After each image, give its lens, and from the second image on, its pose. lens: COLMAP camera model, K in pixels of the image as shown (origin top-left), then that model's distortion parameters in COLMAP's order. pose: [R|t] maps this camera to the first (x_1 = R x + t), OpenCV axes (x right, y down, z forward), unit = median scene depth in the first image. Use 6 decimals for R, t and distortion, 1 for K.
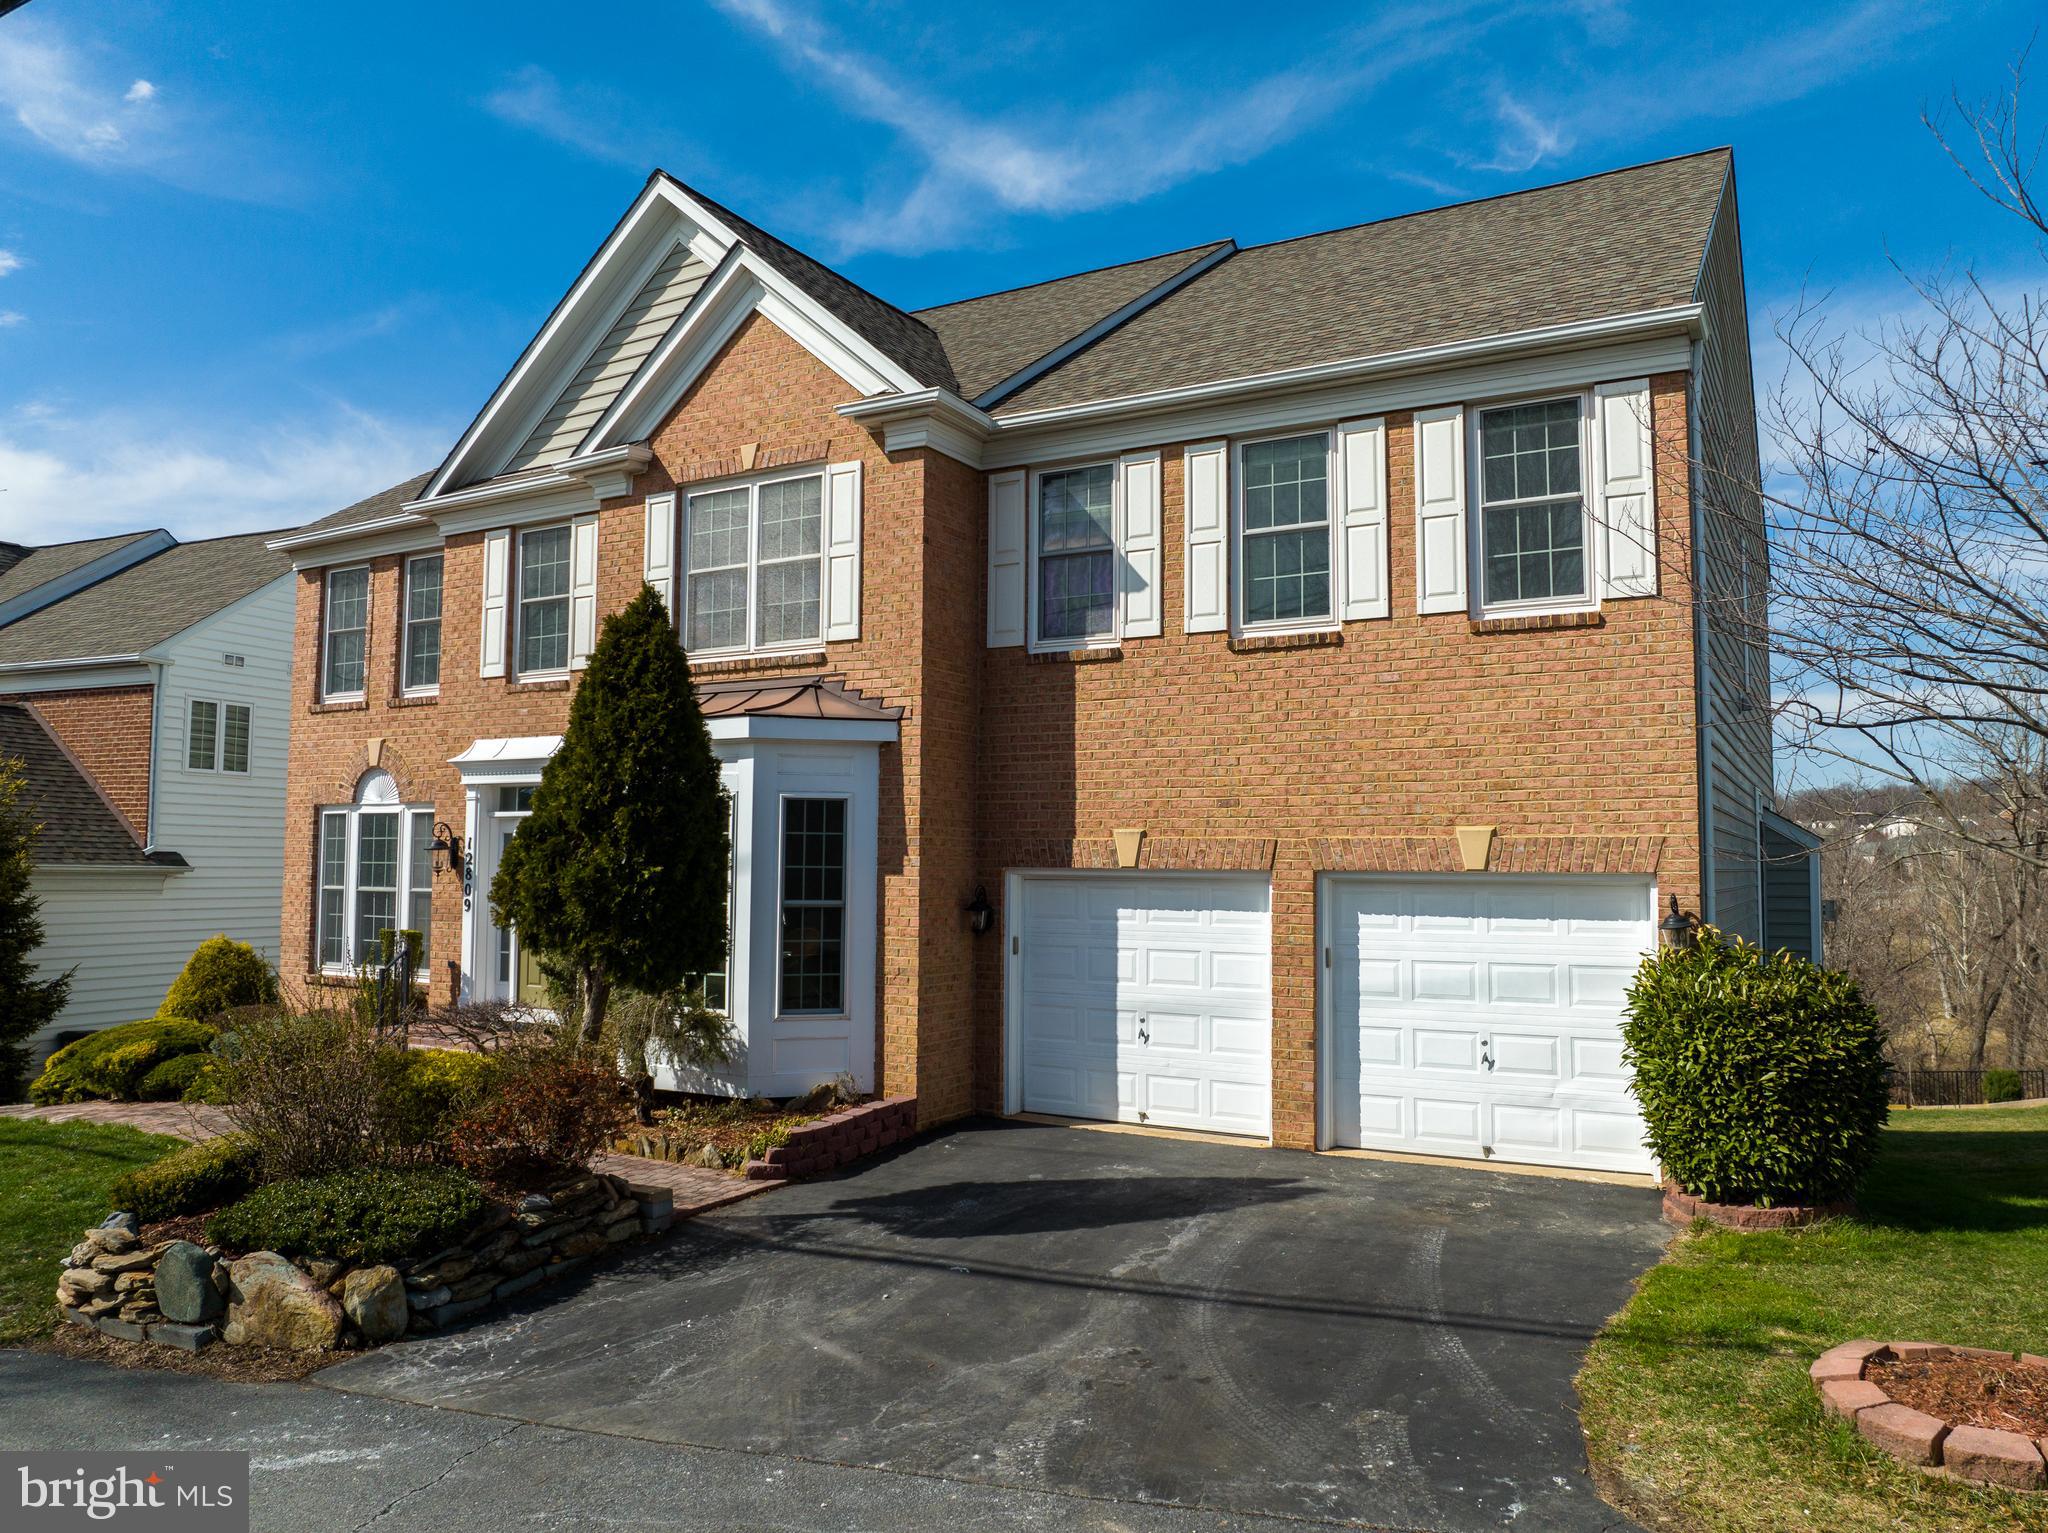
lens RADIAL K [[1435.7, 0, 1033.5], [0, 1435.7, 772.2], [0, 0, 1]] dist [-0.026466, -0.010738]
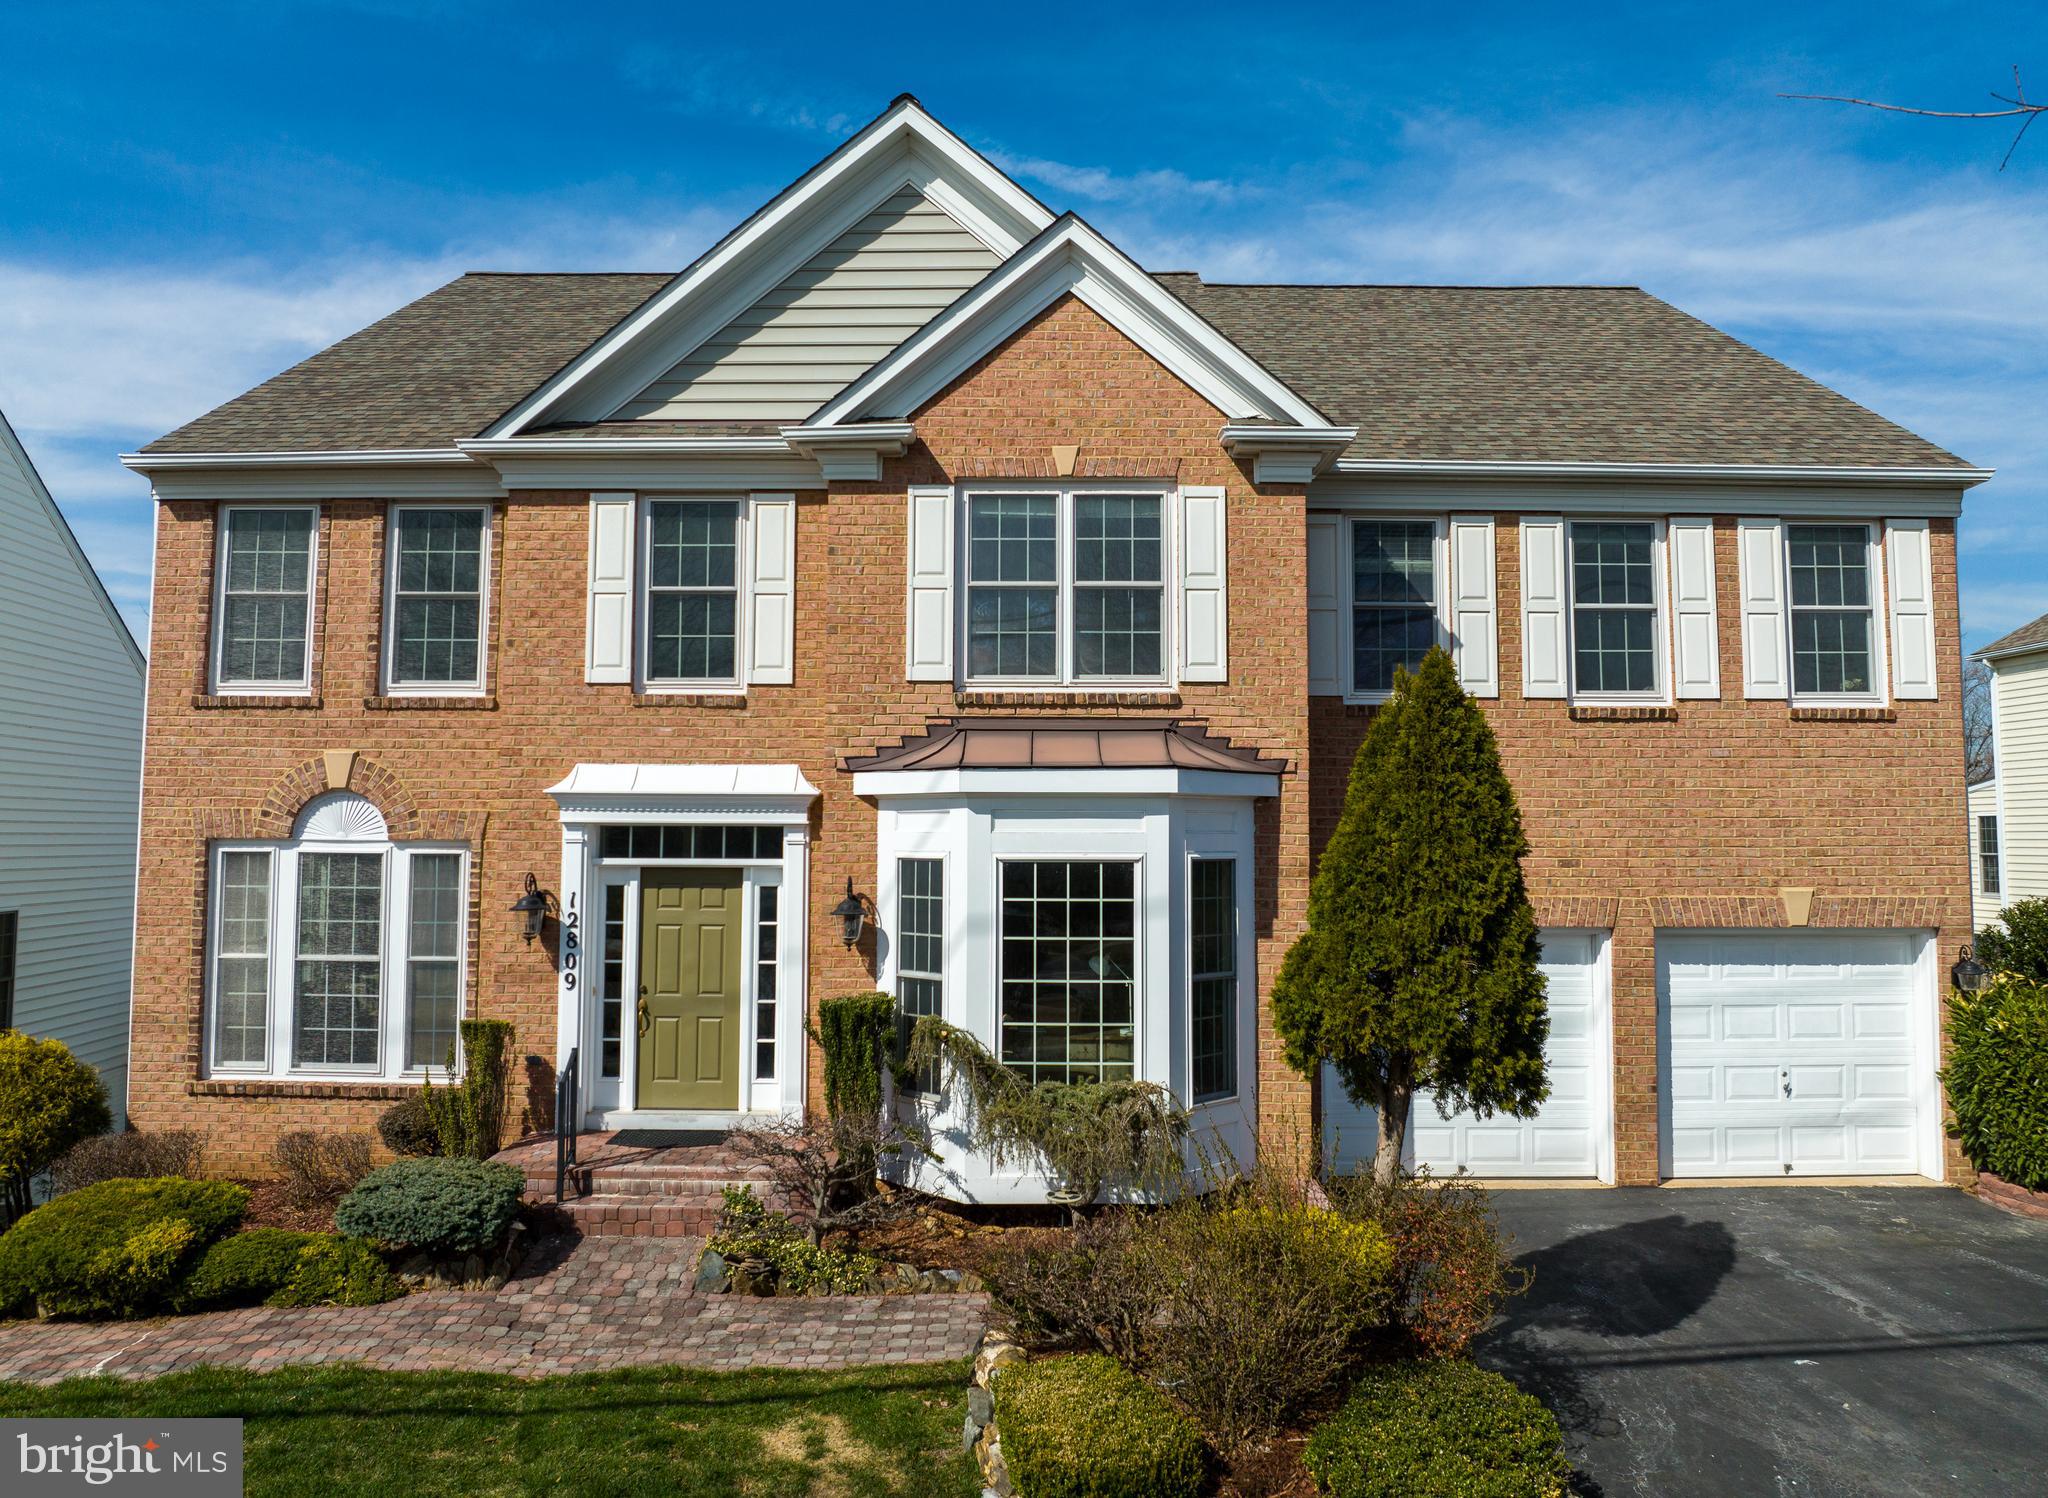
lens RADIAL K [[1443.8, 0, 1033.2], [0, 1443.8, 734.2], [0, 0, 1]] dist [-0.041083, 0.011617]
pose [[0.870643, 0.033244, 0.490791, -0.682047], [-0.031247, 0.999436, -0.012267, -0.044776], [-0.490922, -0.004655, 0.871191, 0.259816]]
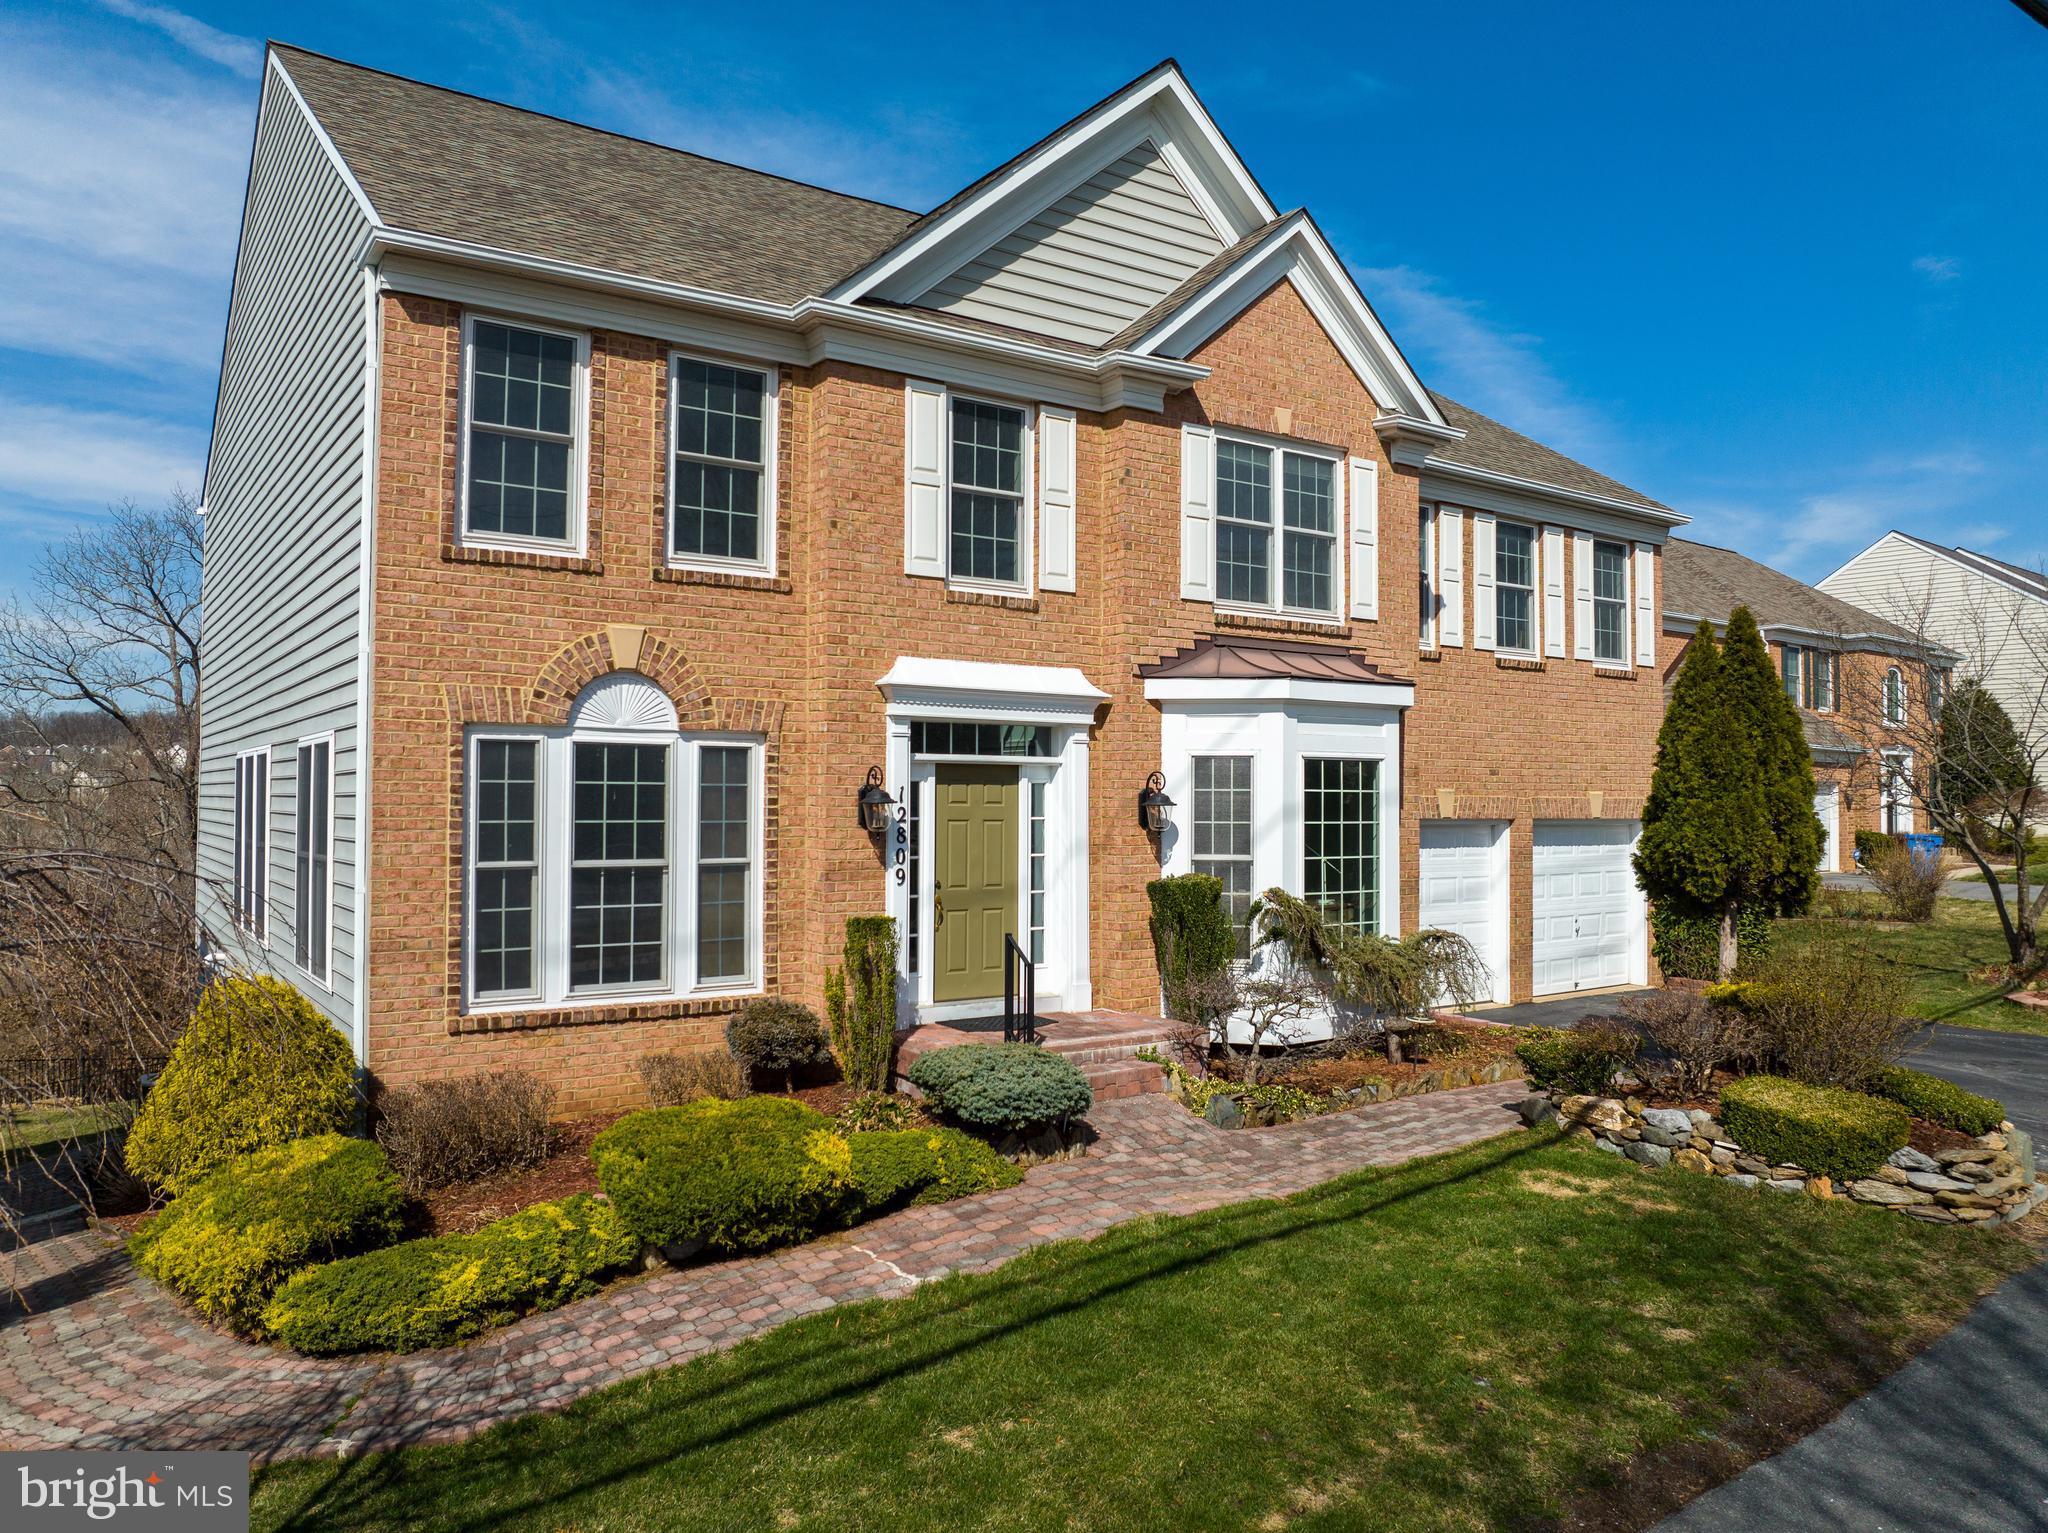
lens RADIAL K [[1435.7, 0, 1032.3], [0, 1435.7, 765.4], [0, 0, 1]] dist [-0.026466, -0.010738]
pose [[0.431883, 0.018752, 0.901735, -1.269274], [-0.061829, 0.998047, 0.008858, 0.028842], [-0.899808, -0.059578, 0.432199, 0.750067]]
